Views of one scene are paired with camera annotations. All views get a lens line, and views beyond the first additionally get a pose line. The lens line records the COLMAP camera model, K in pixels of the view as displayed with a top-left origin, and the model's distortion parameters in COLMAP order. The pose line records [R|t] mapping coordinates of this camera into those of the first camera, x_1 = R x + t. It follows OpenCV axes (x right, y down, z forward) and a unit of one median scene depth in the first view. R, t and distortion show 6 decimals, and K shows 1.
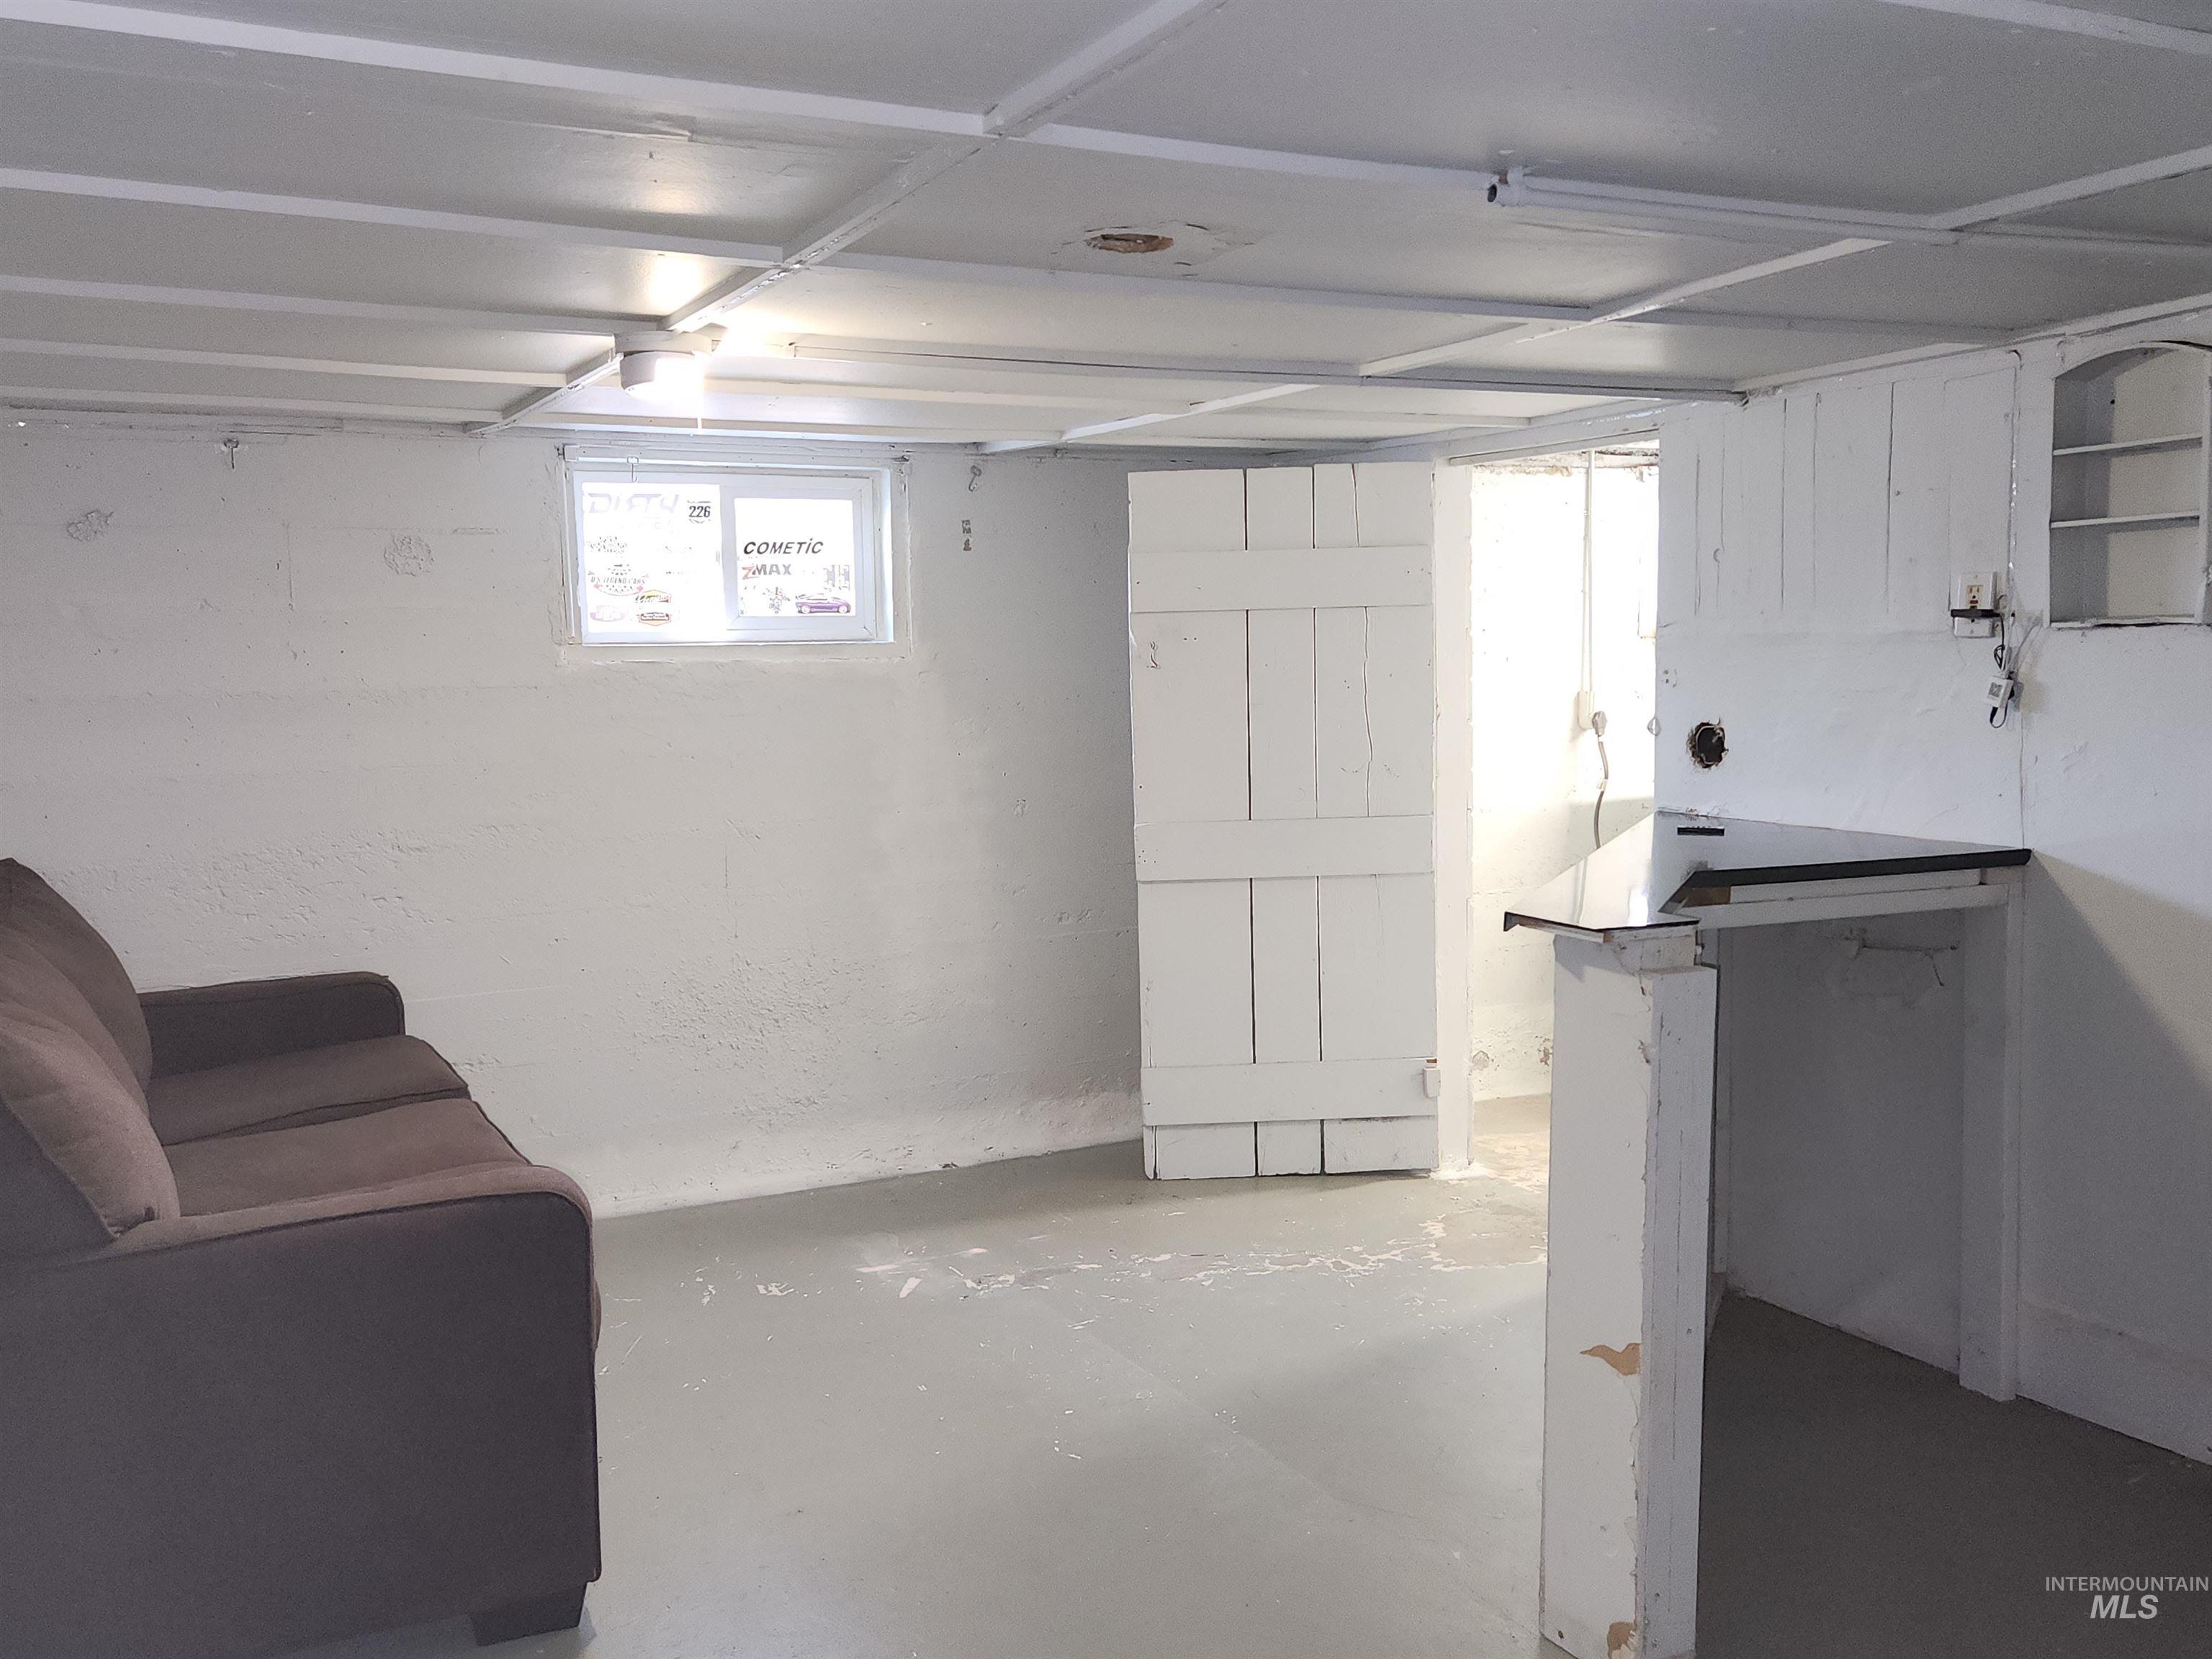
lens RADIAL K [[1935.3, 0, 1106.0], [0, 1935.3, 829.5], [0, 0, 1]] dist [-0.006630, -0.002335]
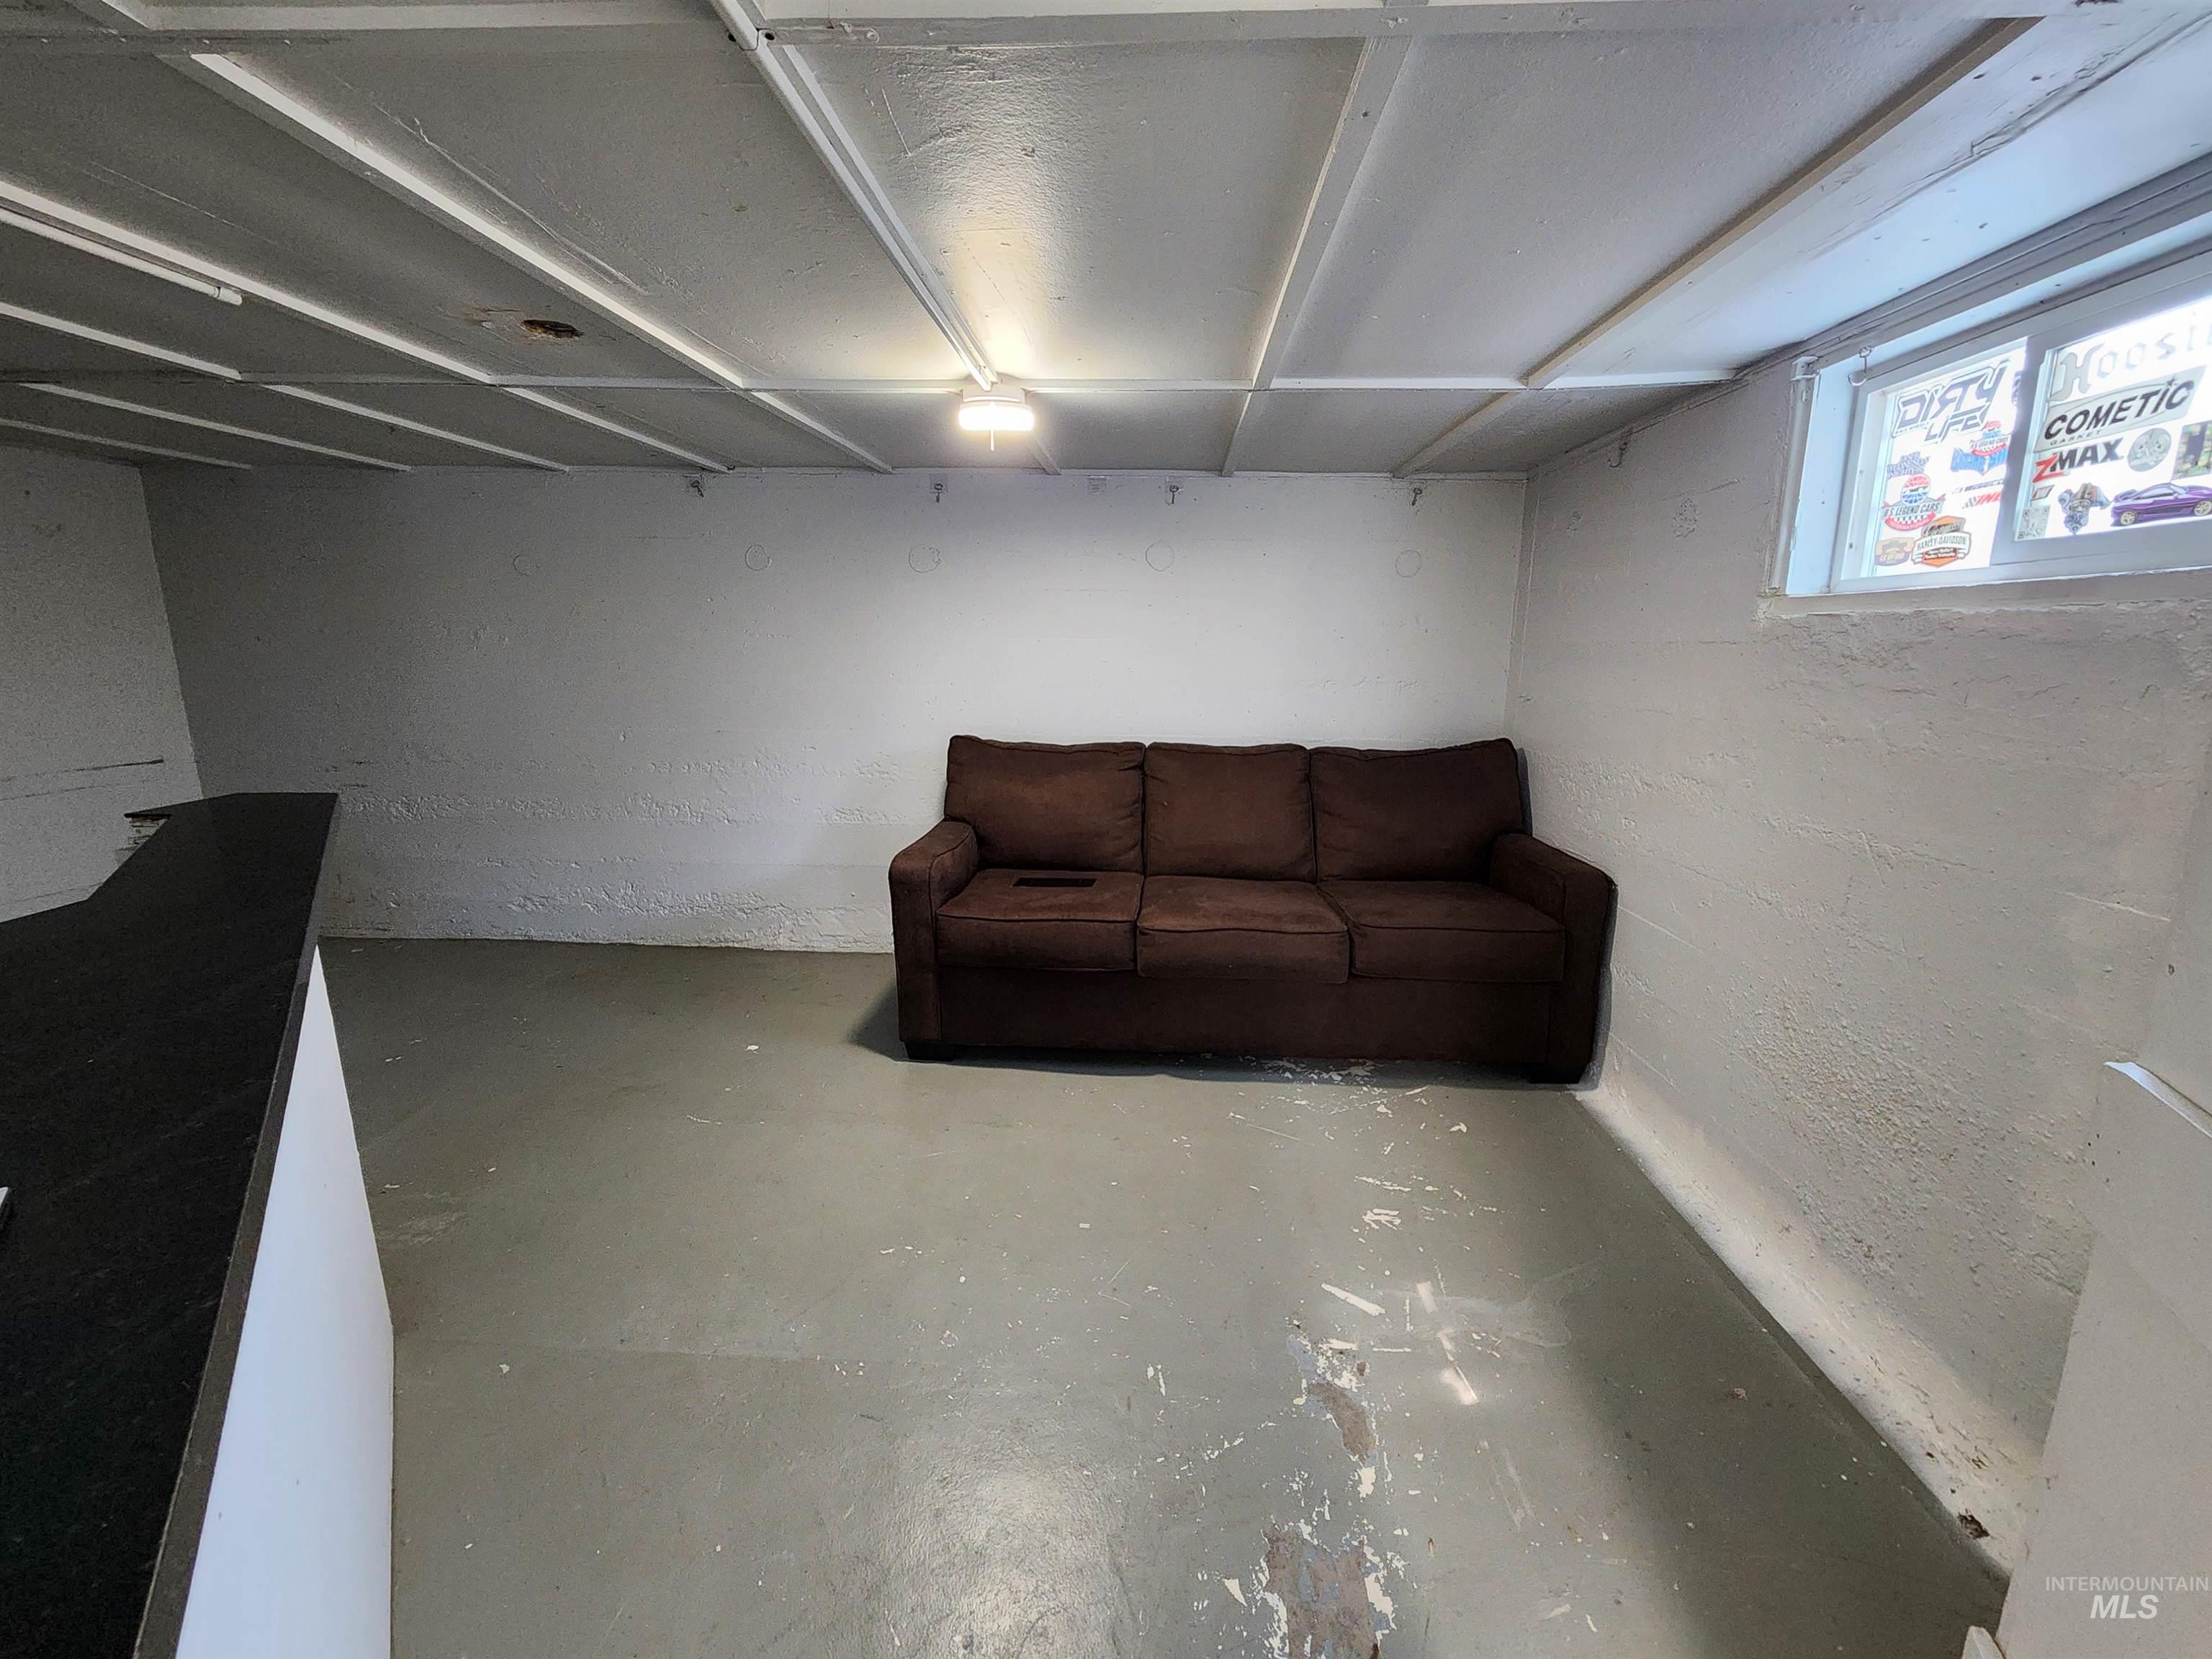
lens RADIAL K [[907.3, 0, 1111.3], [0, 907.3, 821.7], [0, 0, 1]] dist [0.001189, -0.000880]
pose [[-0.506670, 0.177630, -0.843643, 0.237938], [-0.082921, 0.963968, 0.252765, -0.070716], [0.858143, 0.198024, -0.473684, 0.892425]]
